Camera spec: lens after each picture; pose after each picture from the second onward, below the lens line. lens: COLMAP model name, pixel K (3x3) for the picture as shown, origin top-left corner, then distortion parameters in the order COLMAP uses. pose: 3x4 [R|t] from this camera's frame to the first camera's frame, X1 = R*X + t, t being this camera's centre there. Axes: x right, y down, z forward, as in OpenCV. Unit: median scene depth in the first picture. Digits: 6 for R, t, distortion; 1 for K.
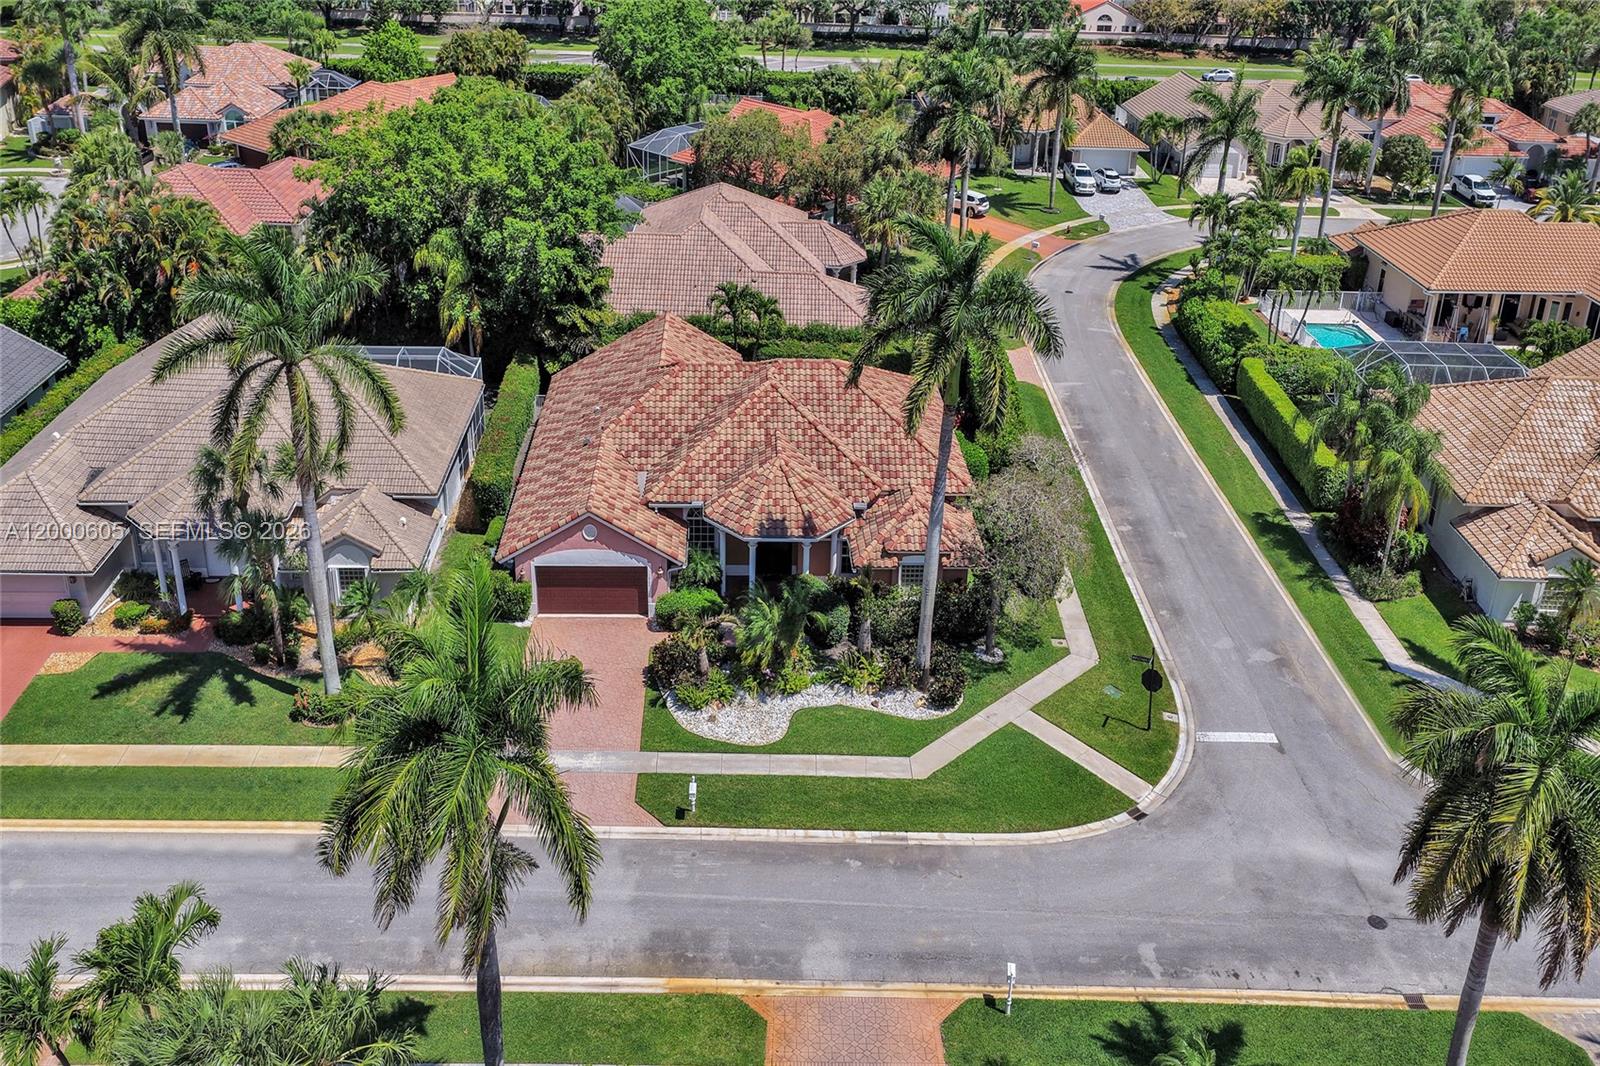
lens RADIAL K [[1287.1, 0, 800.0], [0, 1287.1, 533.0], [0, 0, 1]] dist [-0.006353, -0.003636]
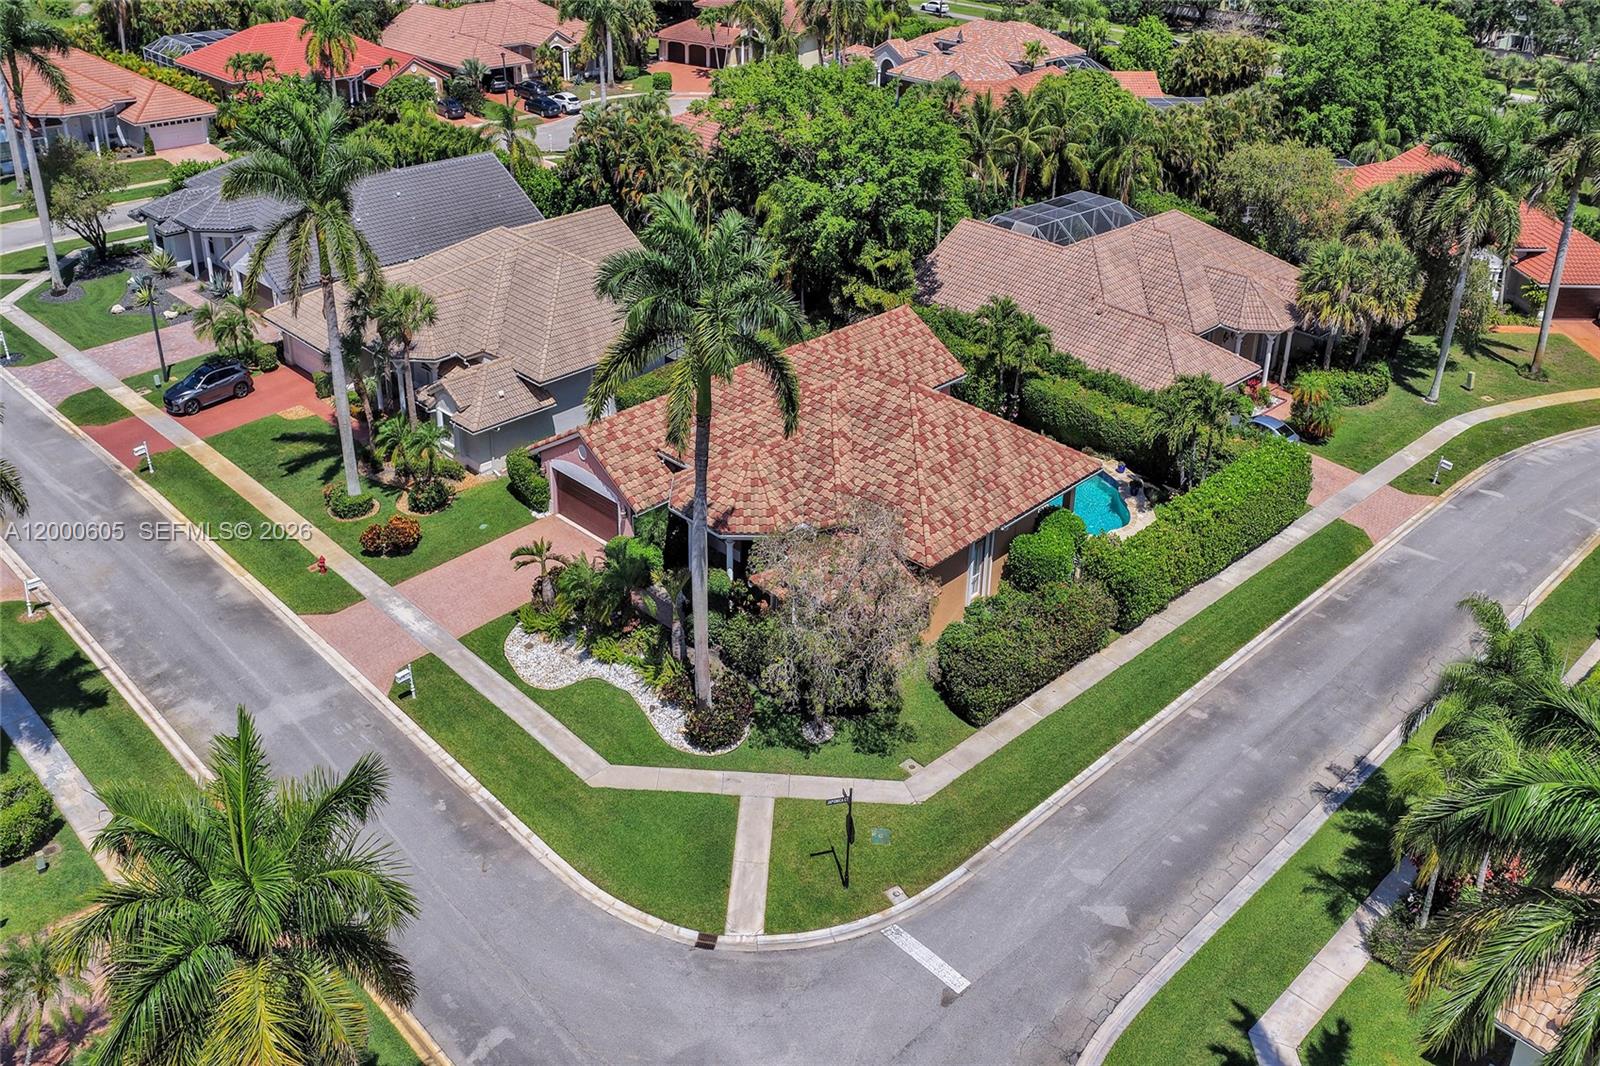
lens RADIAL K [[1287.1, 0, 800.0], [0, 1287.1, 533.0], [0, 0, 1]] dist [-0.006353, -0.003636]
pose [[0.682705, 0.354544, -0.638915, 0.688242], [-0.362837, 0.923466, 0.124741, -0.142660], [0.634243, 0.146660, 0.759096, 0.334627]]
